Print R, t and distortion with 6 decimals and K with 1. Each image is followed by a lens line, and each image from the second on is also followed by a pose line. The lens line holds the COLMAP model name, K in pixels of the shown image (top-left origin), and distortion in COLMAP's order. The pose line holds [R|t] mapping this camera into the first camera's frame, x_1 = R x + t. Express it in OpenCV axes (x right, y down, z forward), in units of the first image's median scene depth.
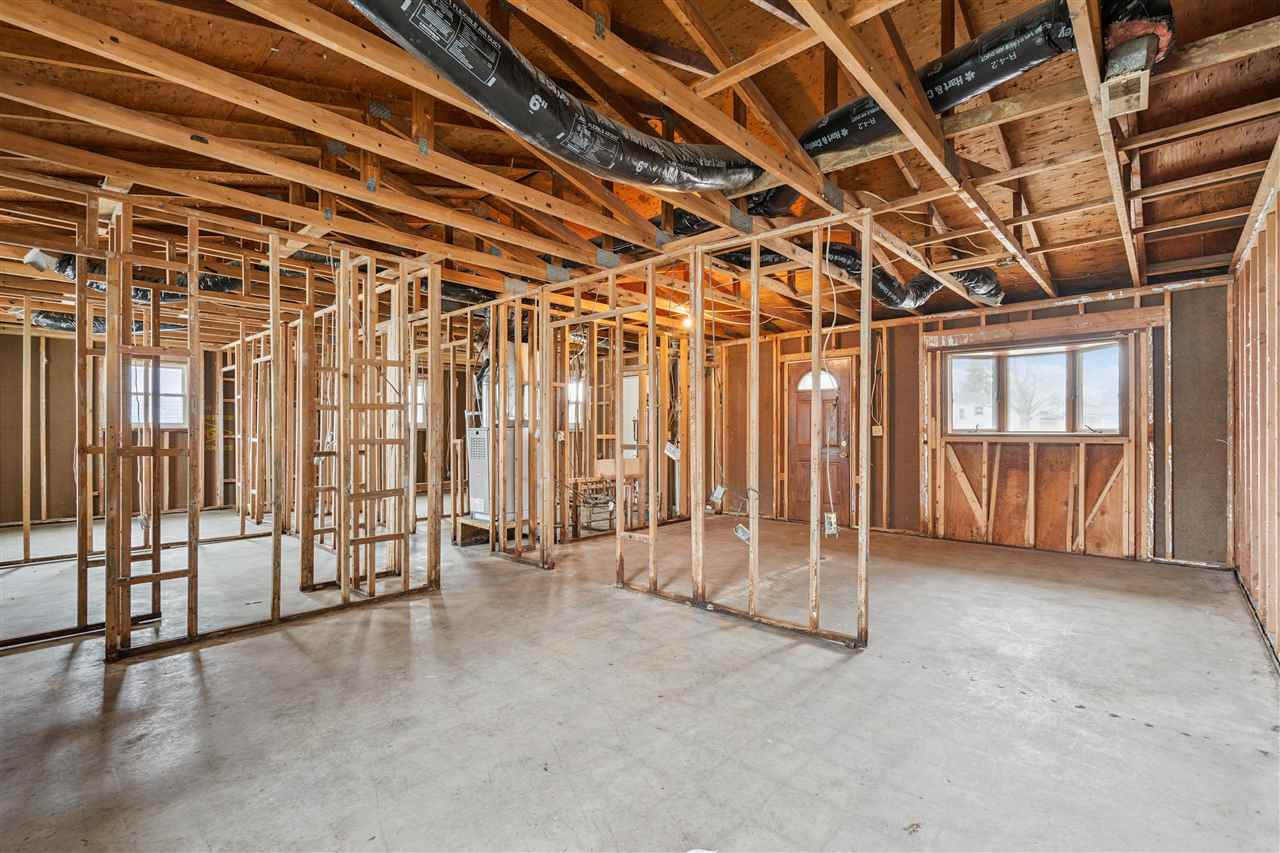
lens RADIAL K [[588.4, 0, 638.7], [0, 588.4, 427.7], [0, 0, 1]] dist [0.002749, 0.001100]
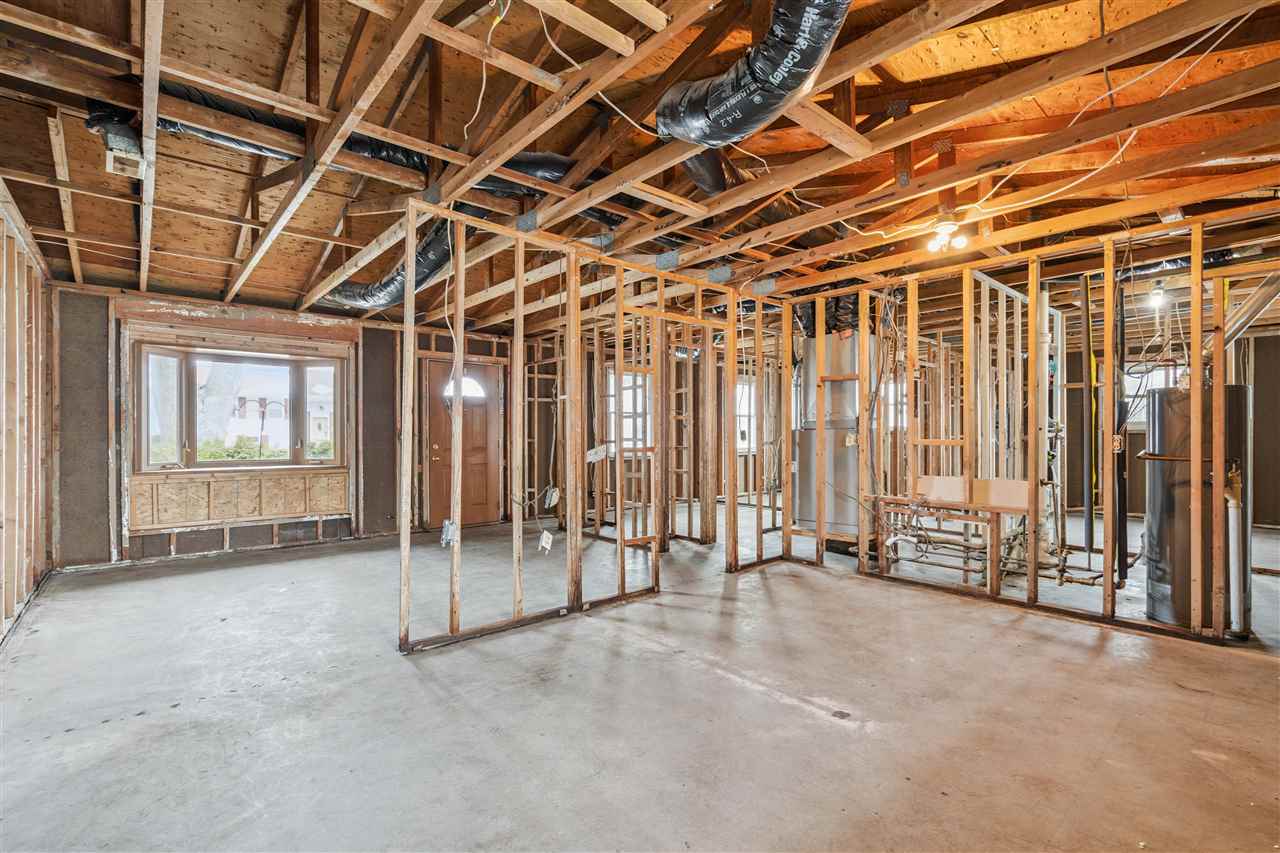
lens RADIAL K [[588.4, 0, 652.3], [0, 588.4, 429.0], [0, 0, 1]] dist [0.002749, 0.001100]
pose [[-0.115242, -0.003148, -0.993332, 0.792588], [0.005135, 0.999980, -0.003765, 0.001142], [0.993324, -0.005535, -0.115224, 0.920843]]
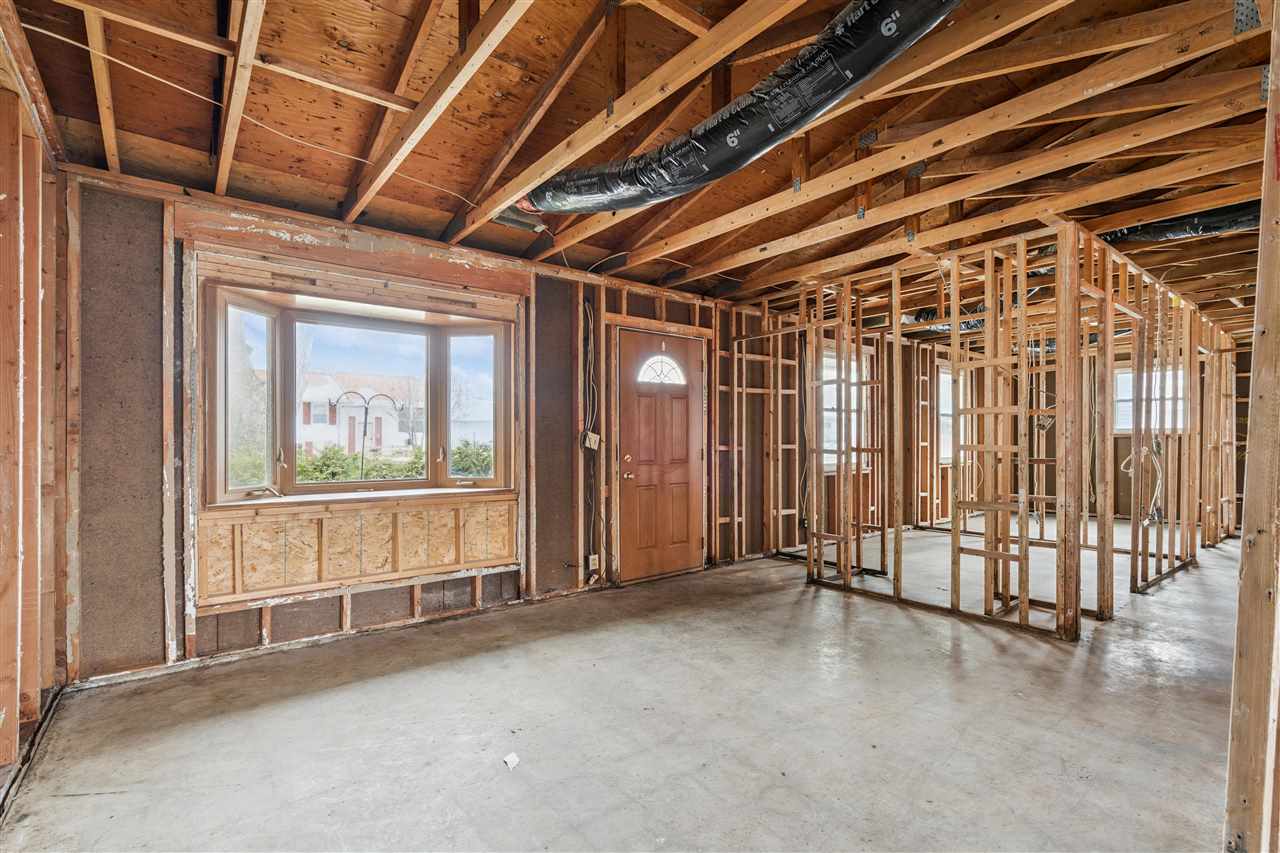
lens RADIAL K [[588.4, 0, 642.9], [0, 588.4, 432.9], [0, 0, 1]] dist [0.002749, 0.001100]
pose [[-0.156246, -0.007287, -0.987691, 0.413568], [0.007314, 0.999937, -0.008534, 0.002858], [0.987691, -0.008558, -0.156183, 0.458948]]
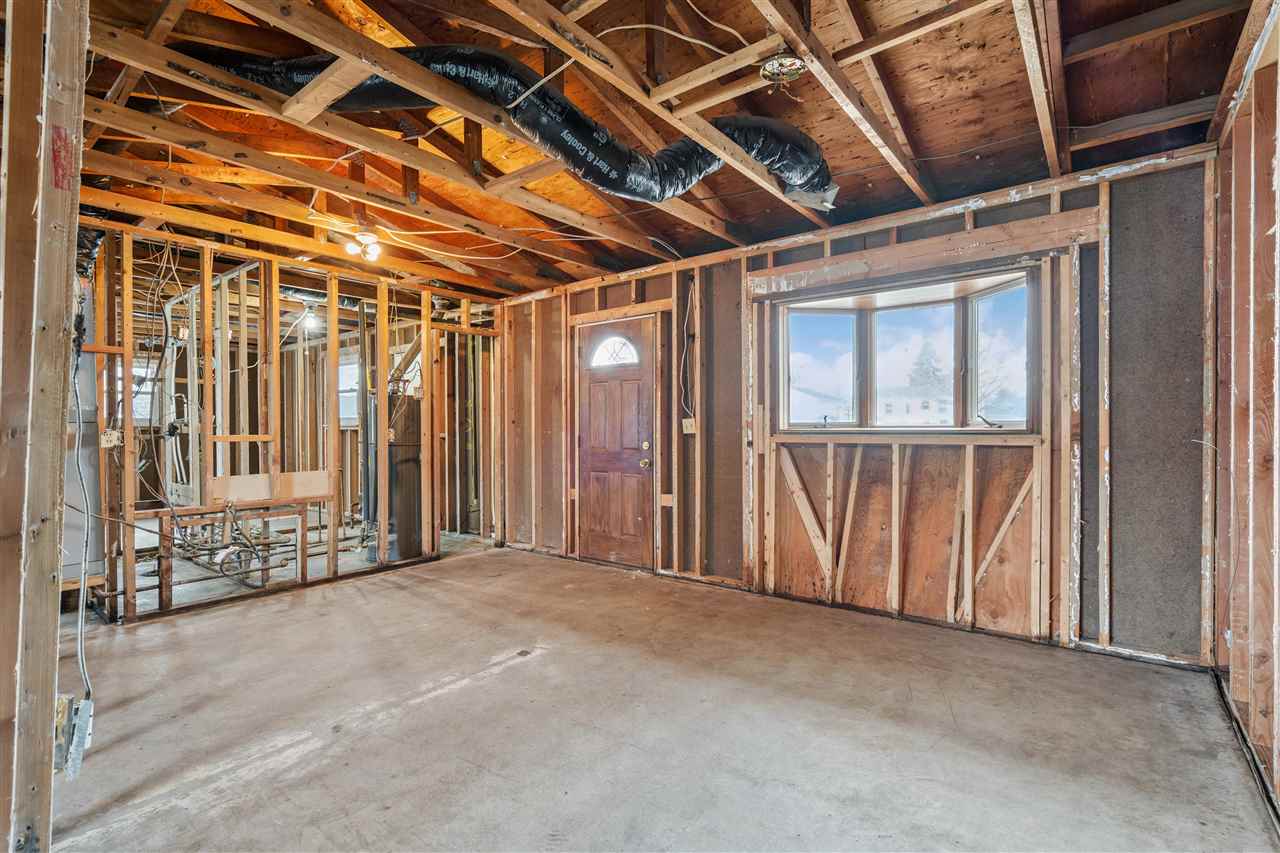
lens RADIAL K [[588.4, 0, 650.7], [0, 588.4, 432.0], [0, 0, 1]] dist [0.002749, 0.001100]
pose [[0.997597, -0.005895, 0.069027, 0.395163], [0.004961, 0.999894, 0.013692, 0.003178], [-0.069100, -0.013317, 0.997521, 0.433628]]
